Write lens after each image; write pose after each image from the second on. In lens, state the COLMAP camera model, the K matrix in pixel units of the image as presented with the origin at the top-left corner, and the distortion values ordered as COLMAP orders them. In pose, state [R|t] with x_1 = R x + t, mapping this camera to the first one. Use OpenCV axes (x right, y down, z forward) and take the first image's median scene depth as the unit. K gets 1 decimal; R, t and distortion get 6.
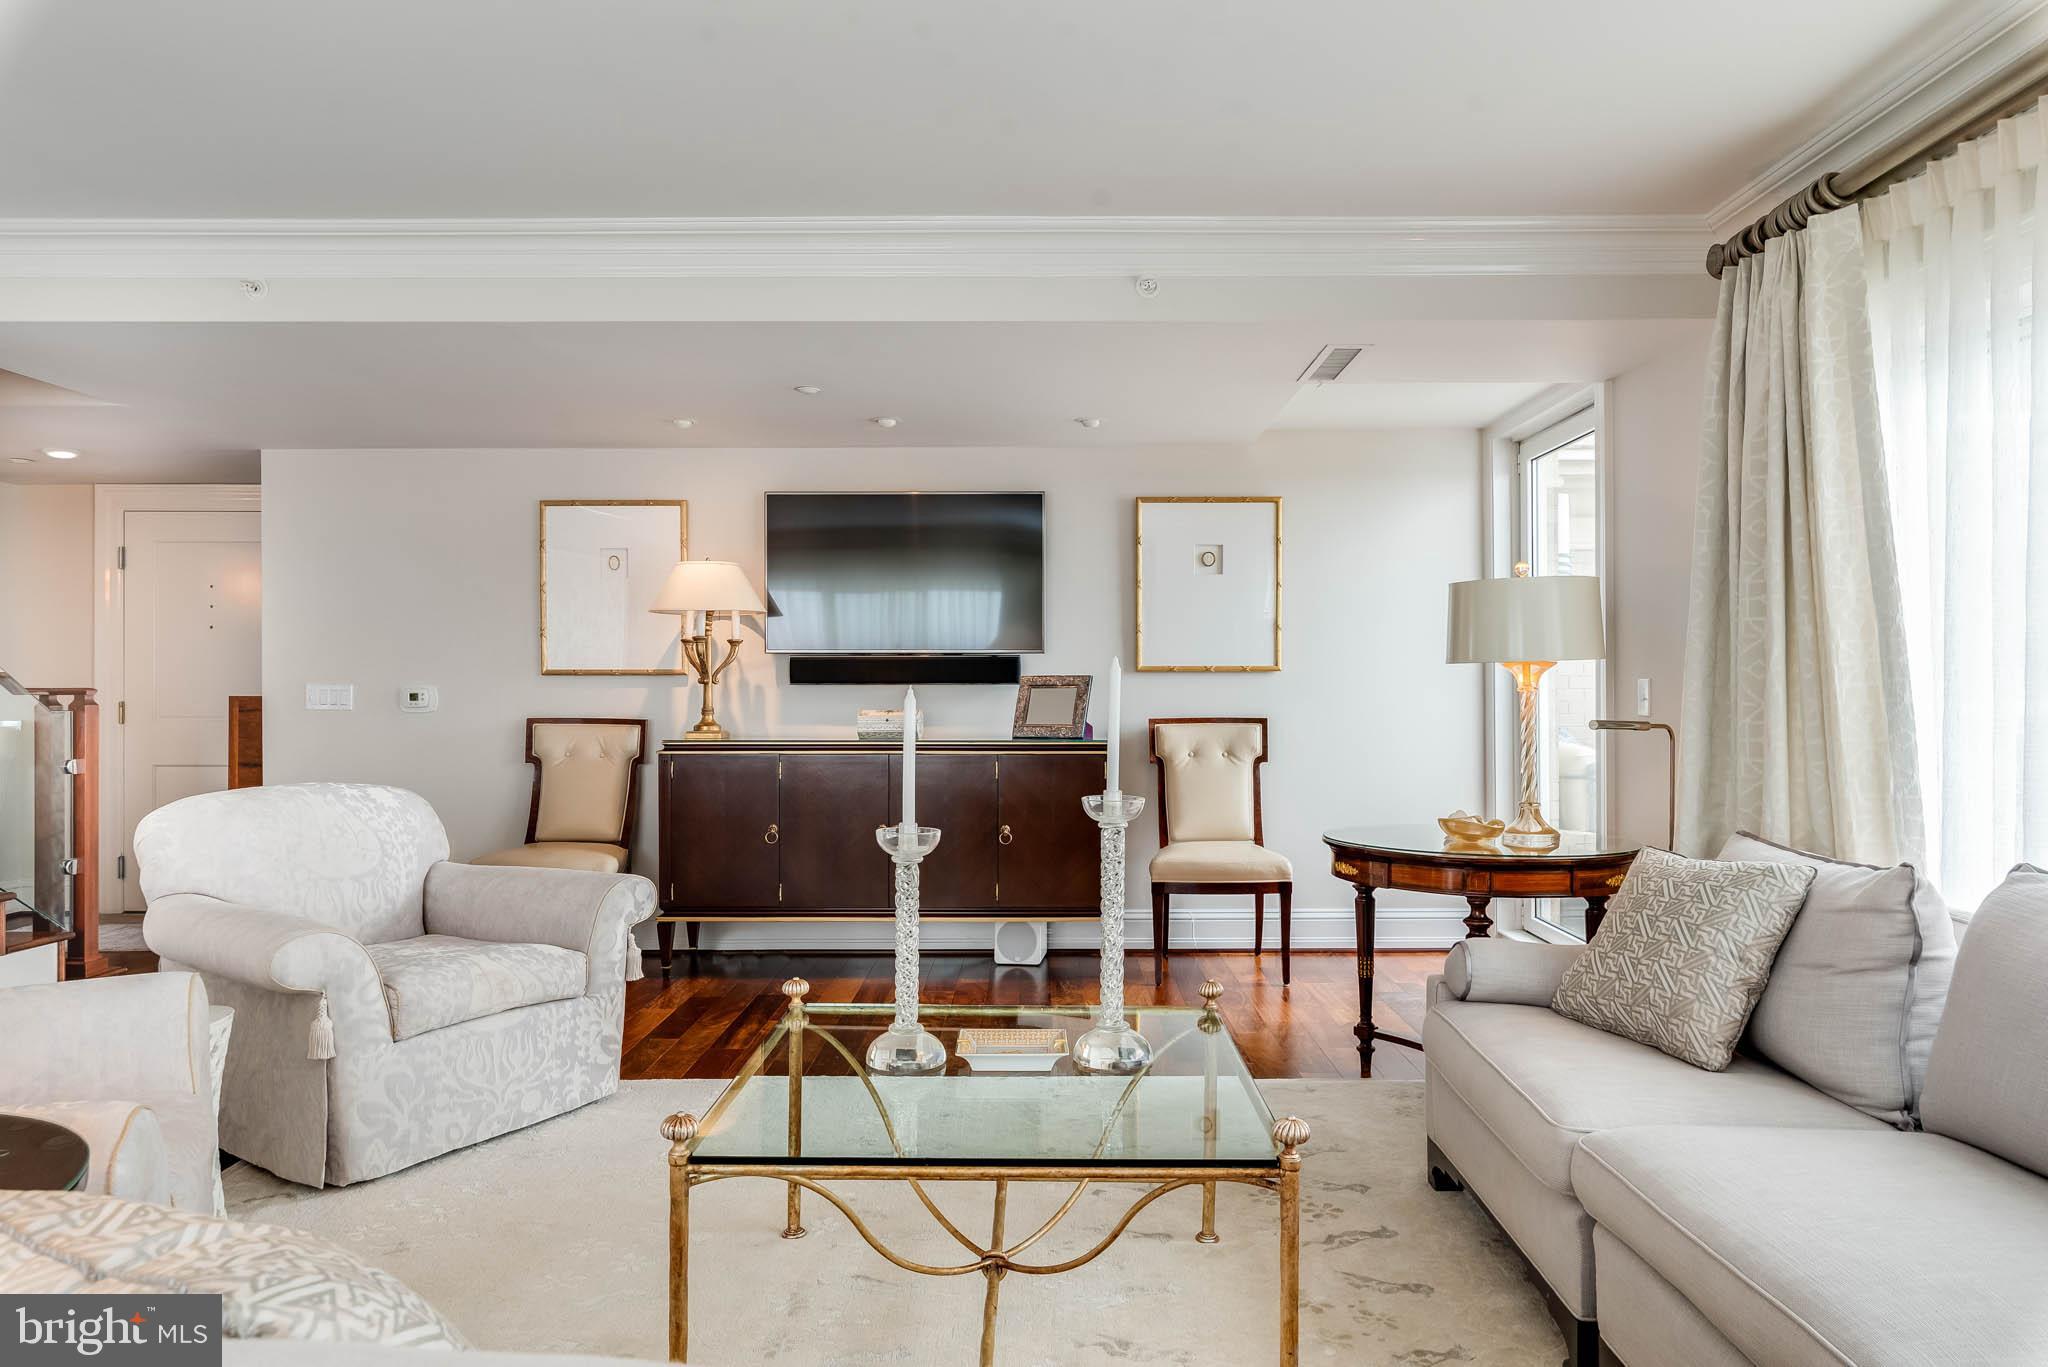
lens RADIAL K [[1194.0, 0, 1024.0], [0, 1194.0, 683.5], [0, 0, 1]] dist [-0.001153, 0.000203]
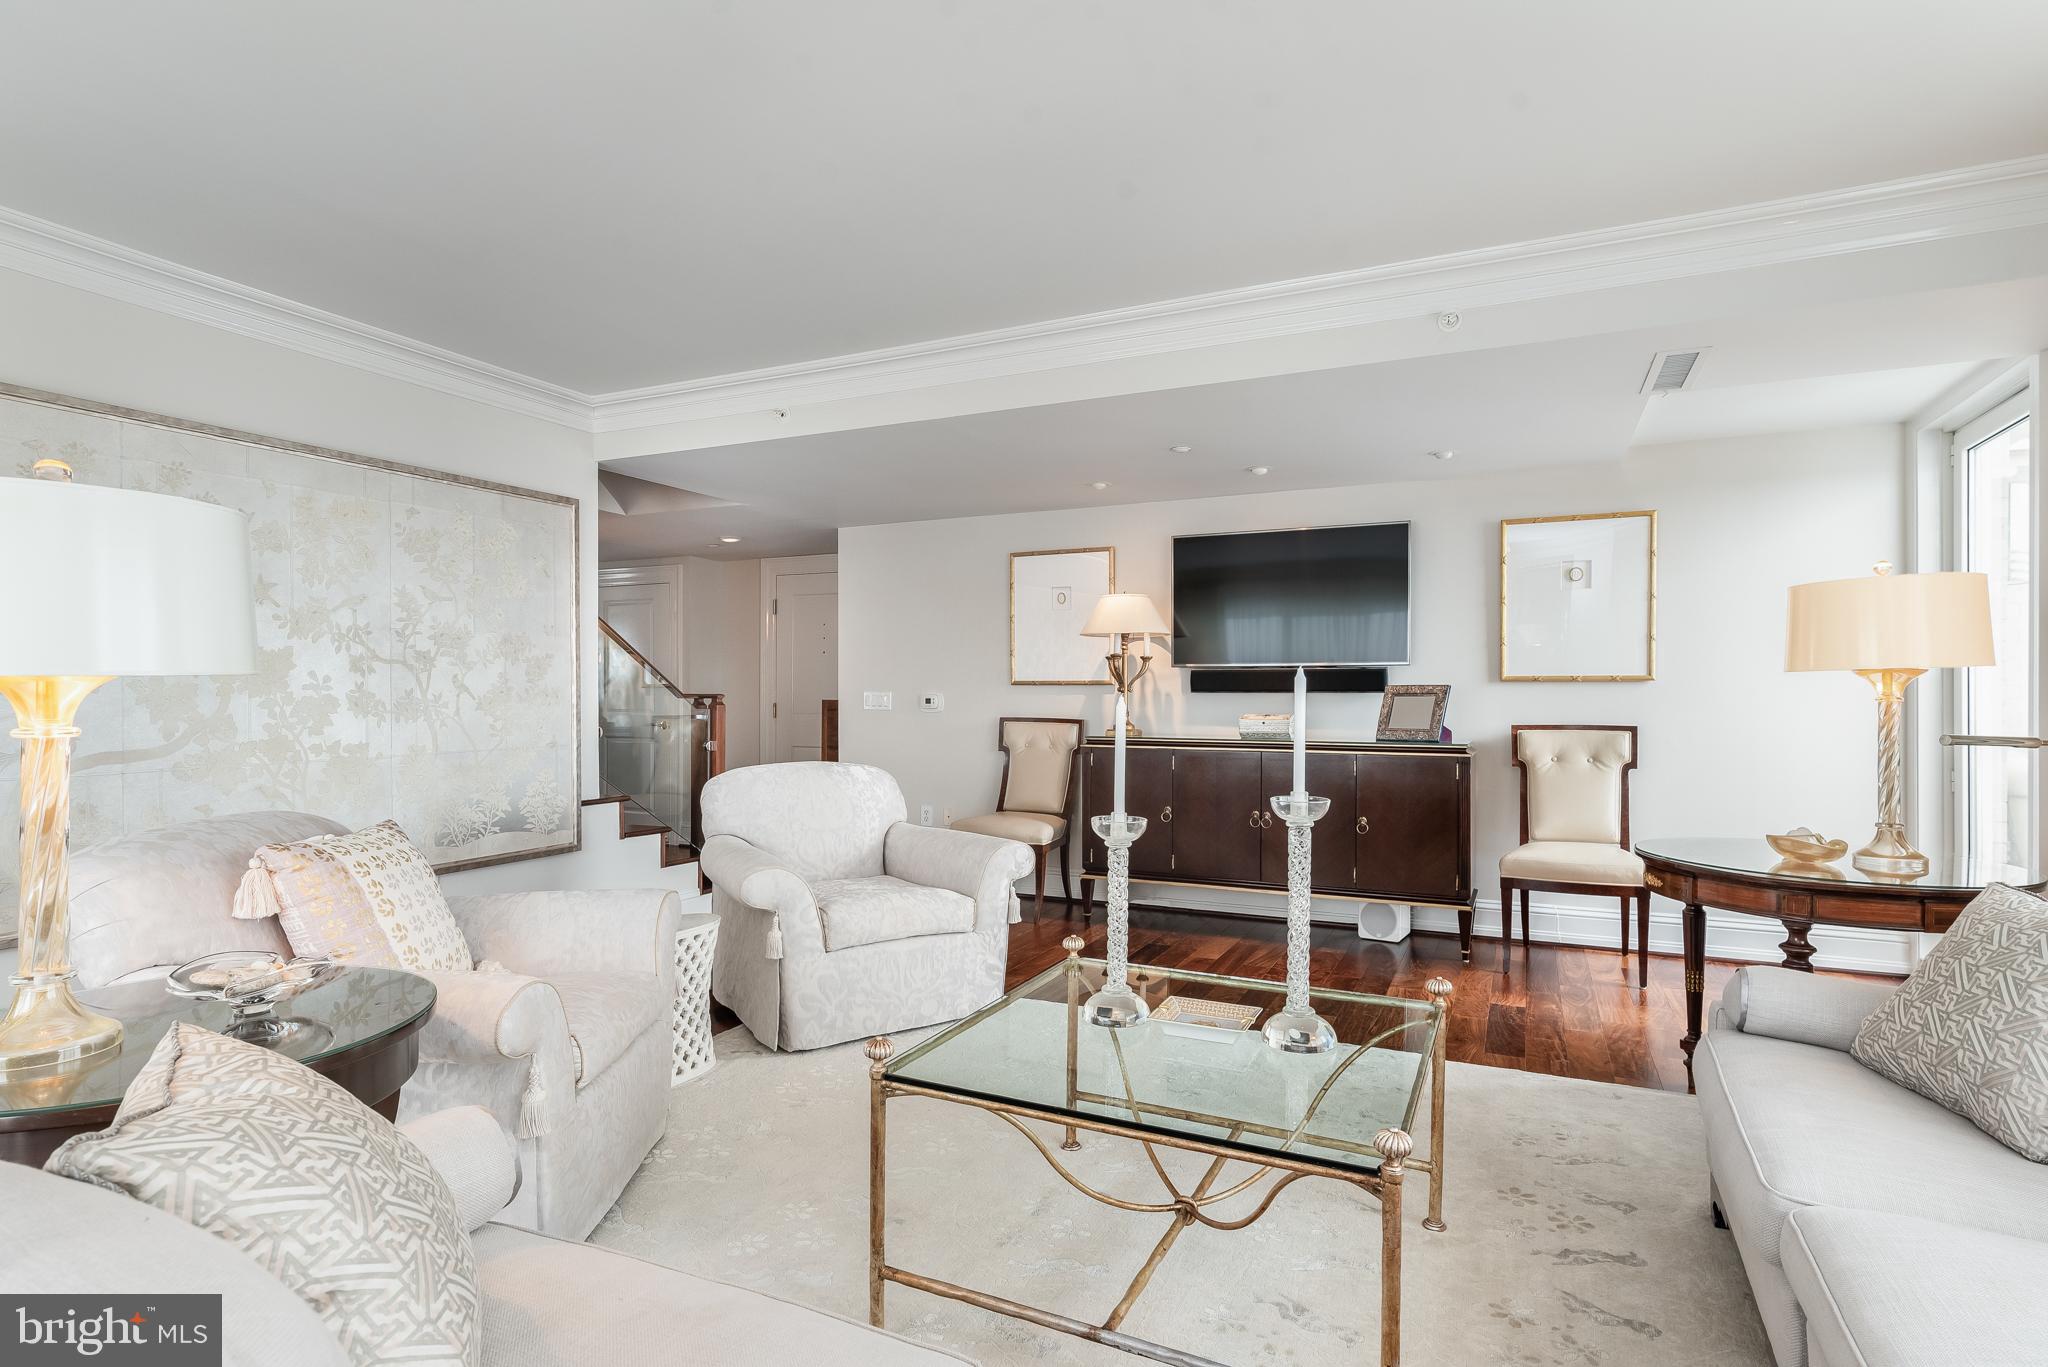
lens RADIAL K [[961.8, 0, 1097.8], [0, 961.8, 696.2], [0, 0, 1]] dist [0.001002, -0.000554]
pose [[0.919511, 0.003651, -0.393047, 0.148882], [-0.001711, 0.999985, 0.005286, -0.000627], [0.393061, -0.004188, 0.919503, 0.080403]]
